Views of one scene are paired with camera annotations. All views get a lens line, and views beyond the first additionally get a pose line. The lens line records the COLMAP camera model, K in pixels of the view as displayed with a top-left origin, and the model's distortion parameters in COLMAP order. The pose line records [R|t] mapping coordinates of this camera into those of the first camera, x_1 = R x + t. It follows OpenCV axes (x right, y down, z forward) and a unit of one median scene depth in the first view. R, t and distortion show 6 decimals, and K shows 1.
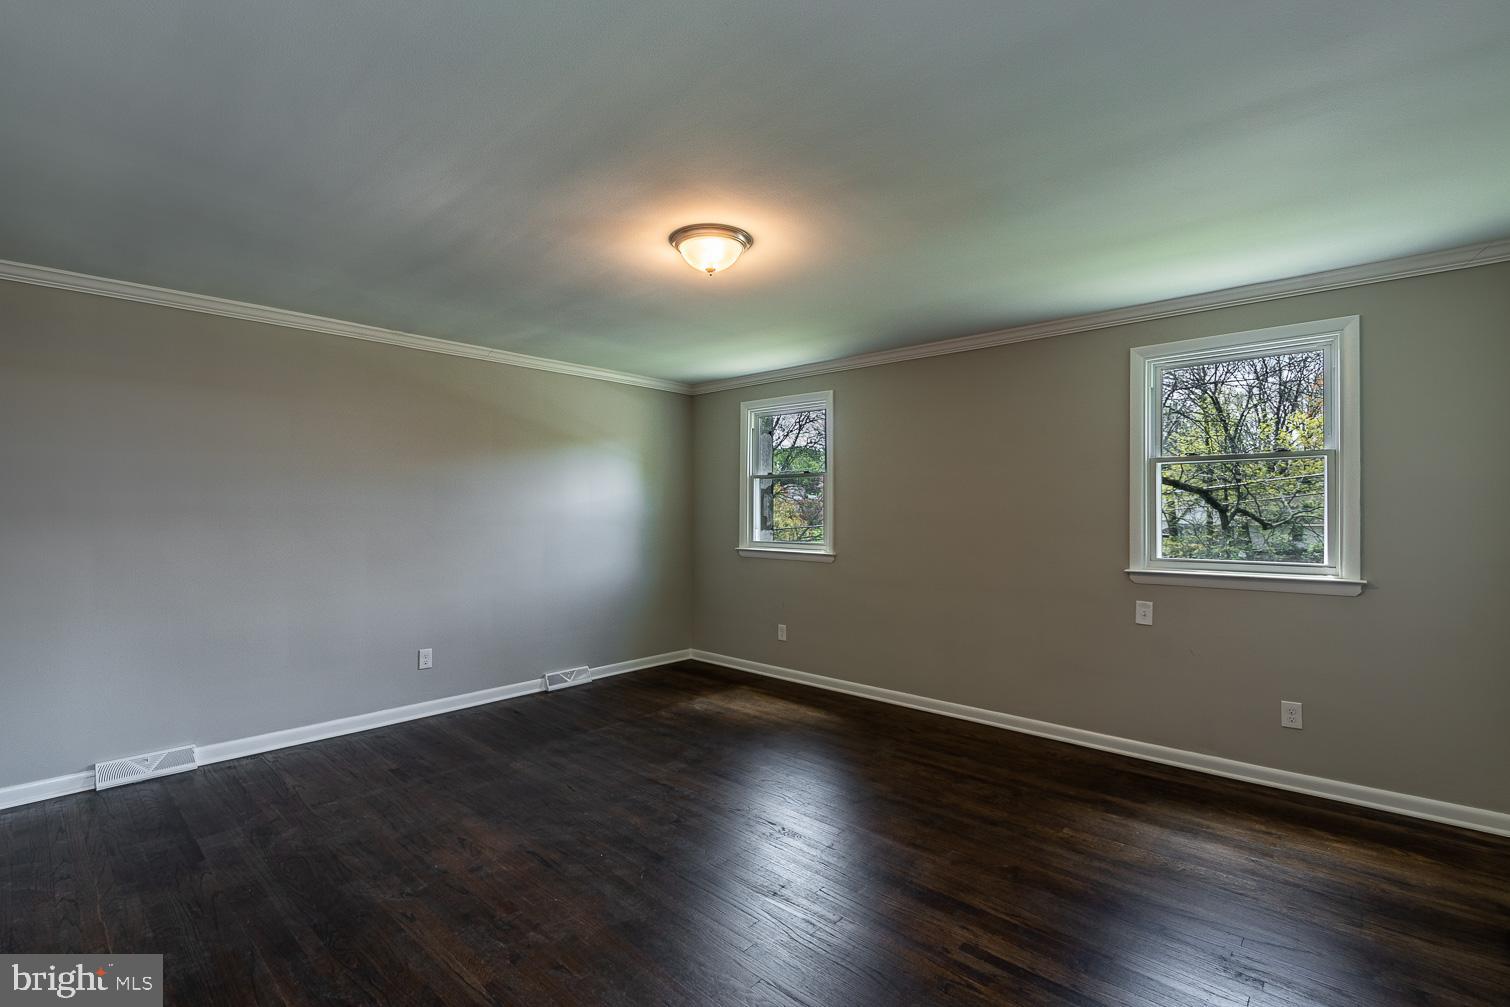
lens RADIAL K [[654.4, 0, 755.0], [0, 654.4, 503.5], [0, 0, 1]] dist [-0.001973, -0.000418]
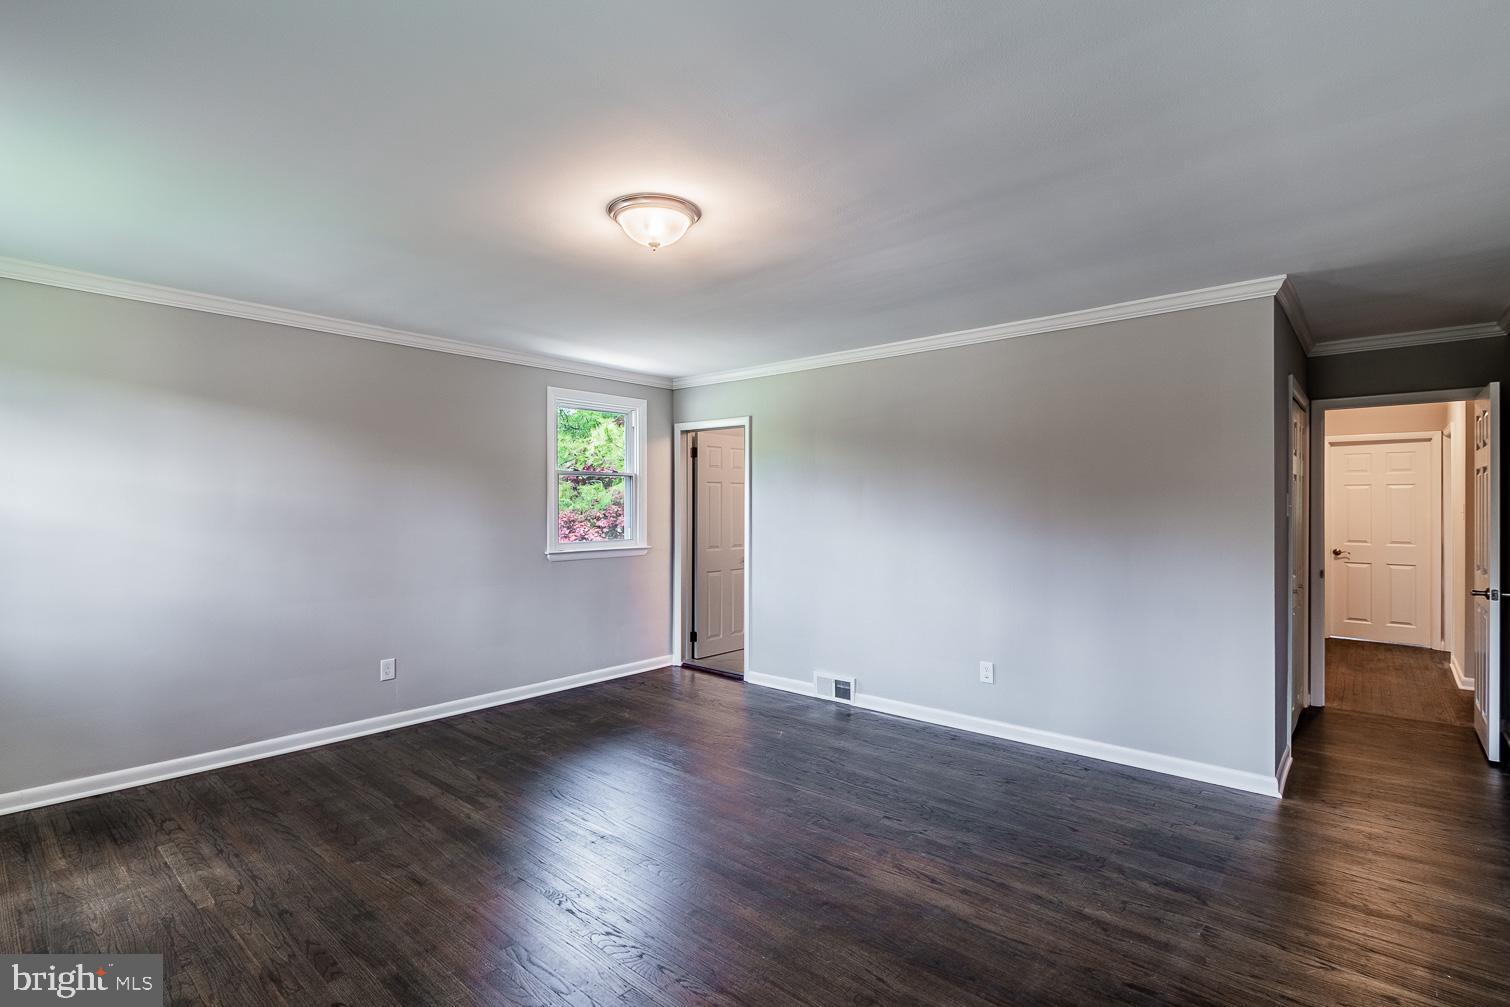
lens RADIAL K [[720.2, 0, 737.7], [0, 720.2, 508.4], [0, 0, 1]] dist [0.000306, -0.000711]
pose [[-0.999947, -0.003077, 0.009800, -0.214778], [-0.003102, 0.999992, -0.002523, 0.017379], [-0.009792, -0.002553, -0.999949, 2.223882]]
